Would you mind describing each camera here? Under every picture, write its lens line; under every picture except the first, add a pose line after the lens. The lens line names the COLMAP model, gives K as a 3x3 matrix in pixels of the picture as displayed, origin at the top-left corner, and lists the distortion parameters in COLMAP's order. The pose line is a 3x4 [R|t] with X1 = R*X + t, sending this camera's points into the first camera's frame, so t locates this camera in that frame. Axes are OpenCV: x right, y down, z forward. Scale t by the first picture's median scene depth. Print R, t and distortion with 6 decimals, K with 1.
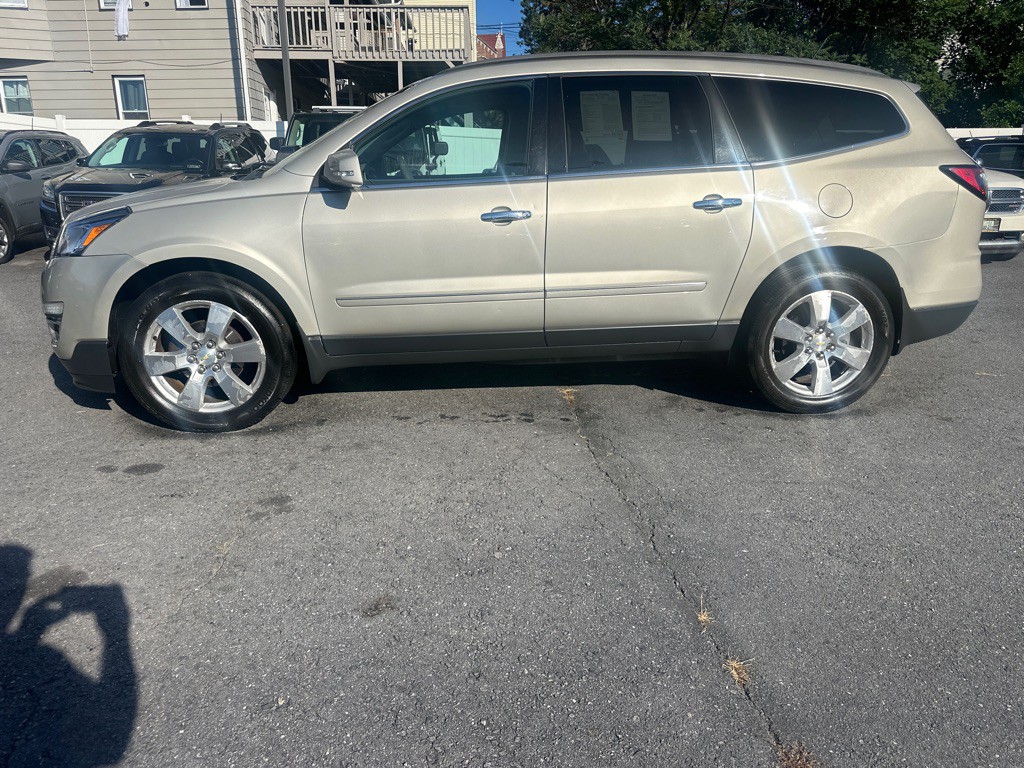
lens RADIAL K [[732.8, 0, 510.8], [0, 732.8, 380.0], [0, 0, 1]] dist [0.044835, -0.051888]
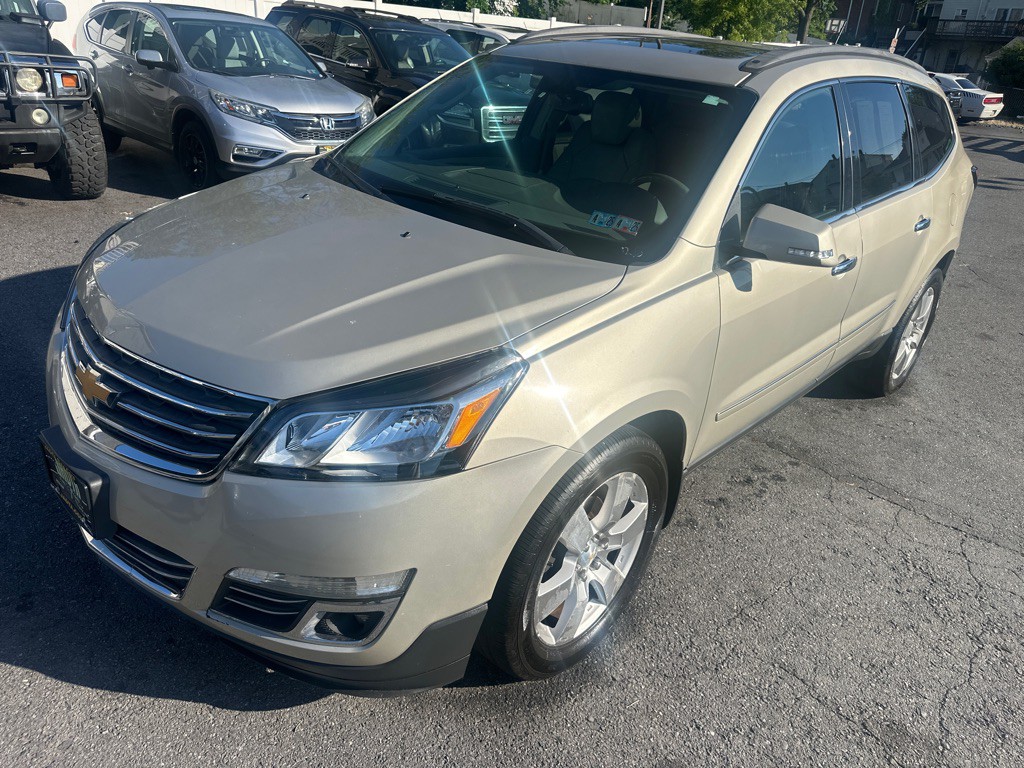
lens RADIAL K [[736.0, 0, 504.3], [0, 736.0, 389.1], [0, 0, 1]] dist [0.024974, -0.027092]
pose [[0.747478, -0.230116, 0.623156, -0.755661], [0.099269, 0.966244, 0.237736, -0.294181], [-0.656828, -0.115842, 0.745089, 0.565373]]
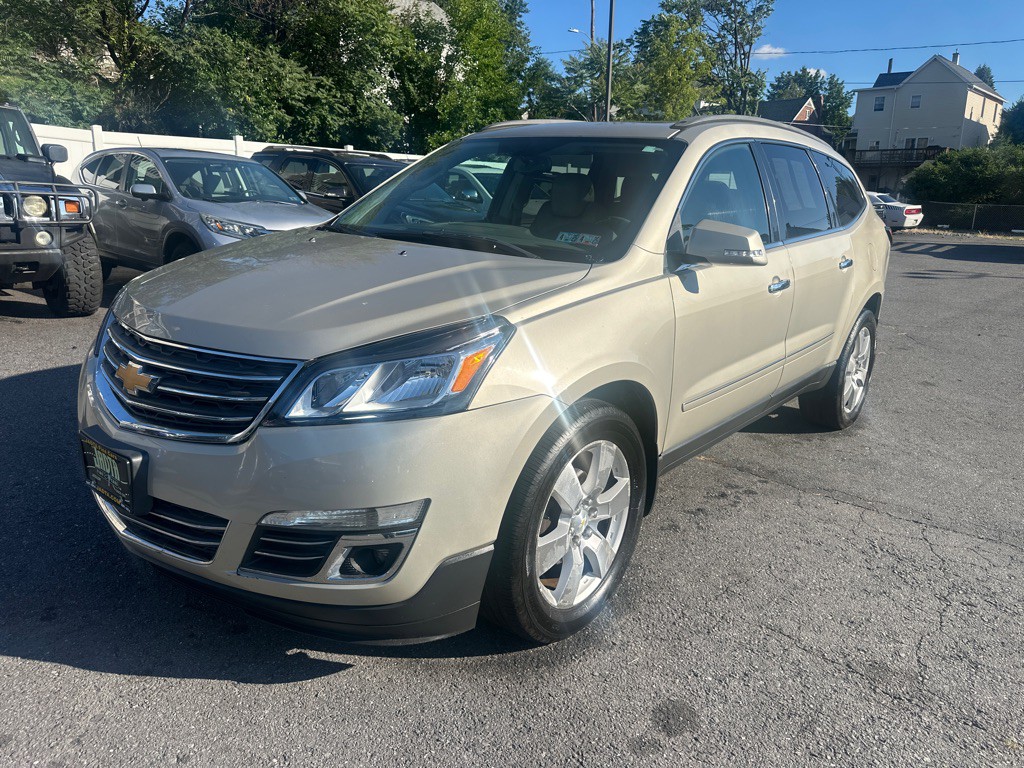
lens RADIAL K [[732.8, 0, 510.8], [0, 732.8, 380.0], [0, 0, 1]] dist [0.044835, -0.051888]
pose [[0.707625, -0.153083, 0.689806, -0.836570], [0.156653, 0.985943, 0.058102, -0.193666], [-0.689004, 0.066945, 0.721659, 0.513294]]
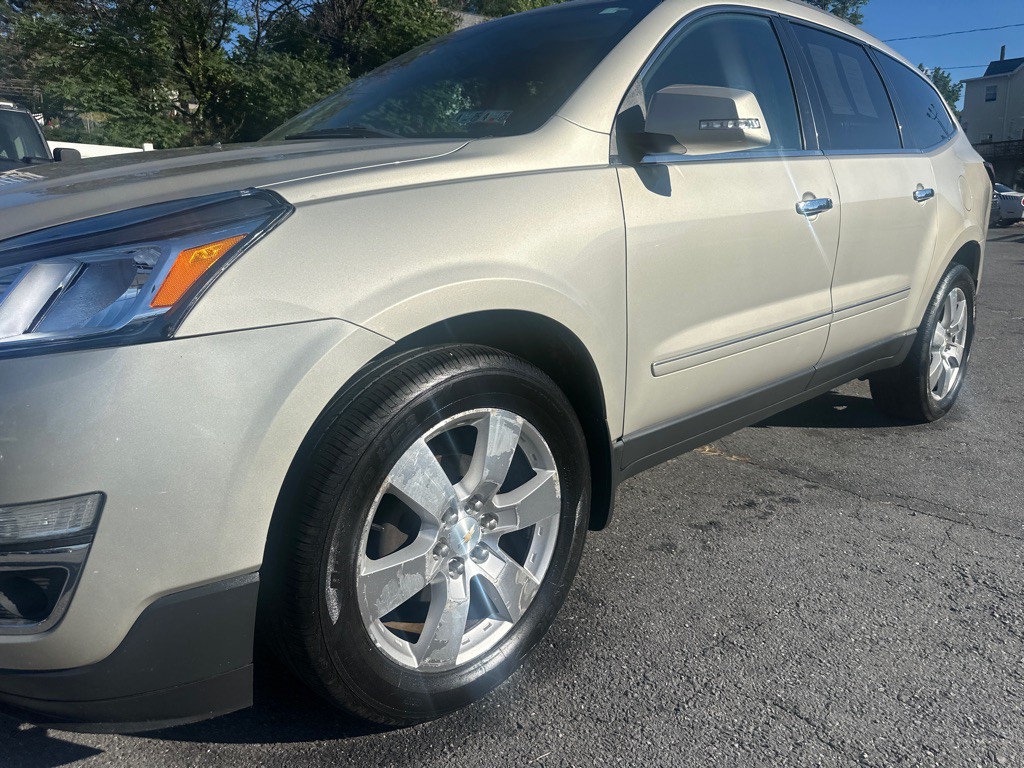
lens RADIAL K [[737.0, 0, 513.4], [0, 737.0, 394.2], [0, 0, 1]] dist [0.007471, -0.003863]
pose [[0.782376, -0.160332, 0.601816, -0.592430], [0.180630, 0.983178, 0.027108, -0.111755], [-0.596038, 0.087497, 0.798175, 0.585561]]
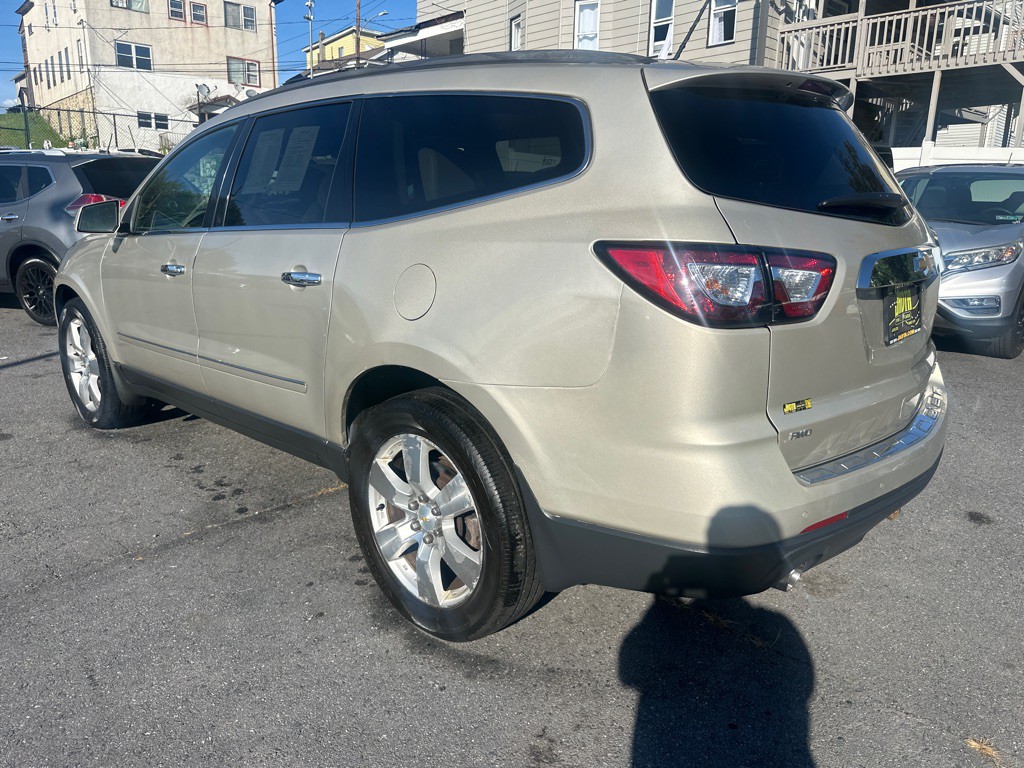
lens RADIAL K [[732.8, 0, 510.8], [0, 732.8, 380.0], [0, 0, 1]] dist [0.044835, -0.051888]
pose [[0.658648, 0.189224, -0.728270, 0.887612], [-0.212733, 0.975205, 0.060989, -0.215301], [0.721753, 0.114757, 0.682571, 0.626845]]
